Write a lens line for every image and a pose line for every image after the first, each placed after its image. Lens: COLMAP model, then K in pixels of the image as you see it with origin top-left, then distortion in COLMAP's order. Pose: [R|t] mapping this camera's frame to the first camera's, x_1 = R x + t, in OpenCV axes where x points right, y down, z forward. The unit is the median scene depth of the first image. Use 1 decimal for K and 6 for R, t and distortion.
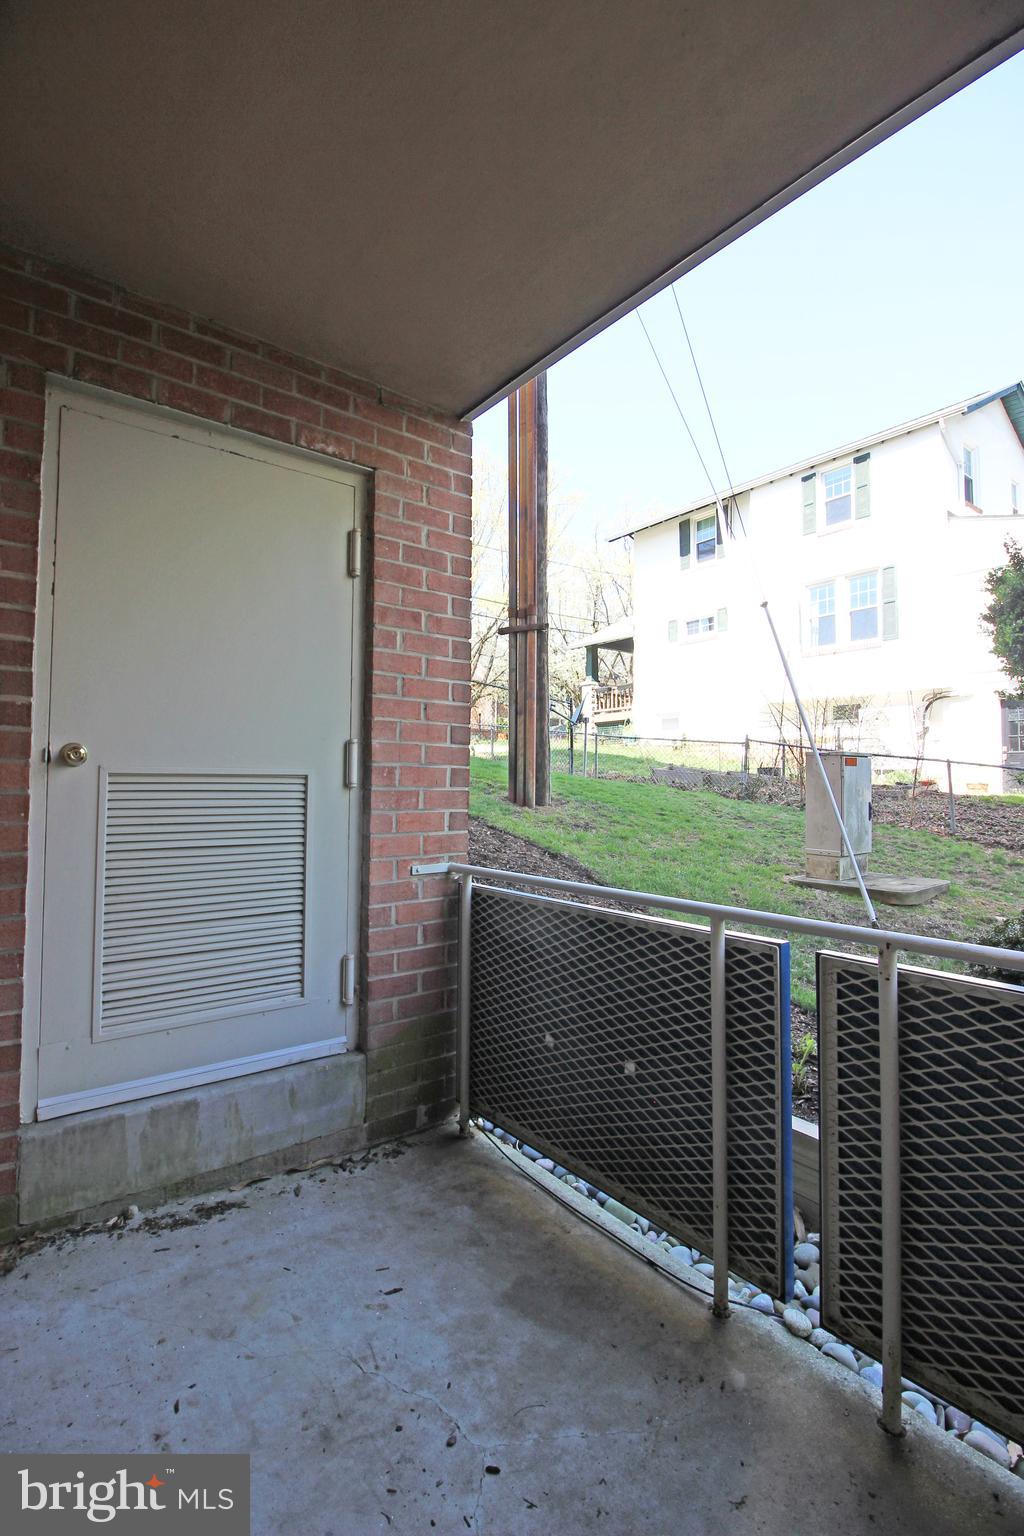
lens RADIAL K [[710.3, 0, 507.7], [0, 710.3, 756.9], [0, 0, 1]] dist [0.000131, -0.011817]
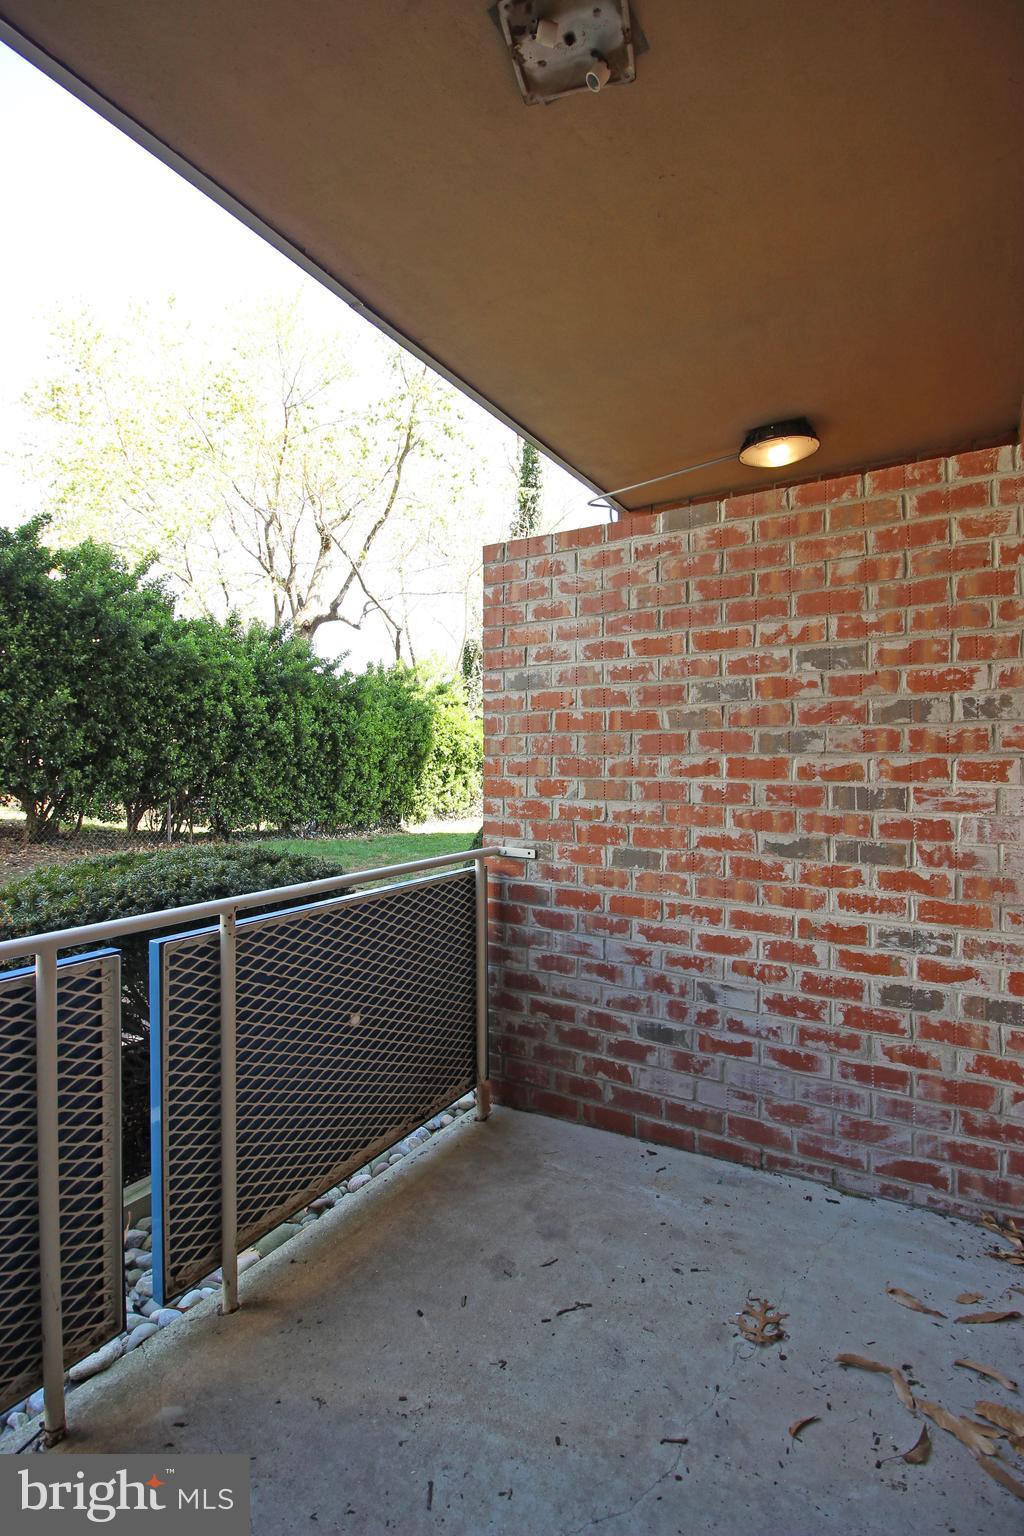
lens RADIAL K [[710.3, 0, 506.0], [0, 710.3, 751.0], [0, 0, 1]] dist [0.000131, -0.011817]
pose [[-0.361390, 0.013933, 0.932310, -0.550508], [-0.035451, 0.998960, -0.028671, 0.012367], [-0.931740, -0.043413, -0.360521, 0.739859]]
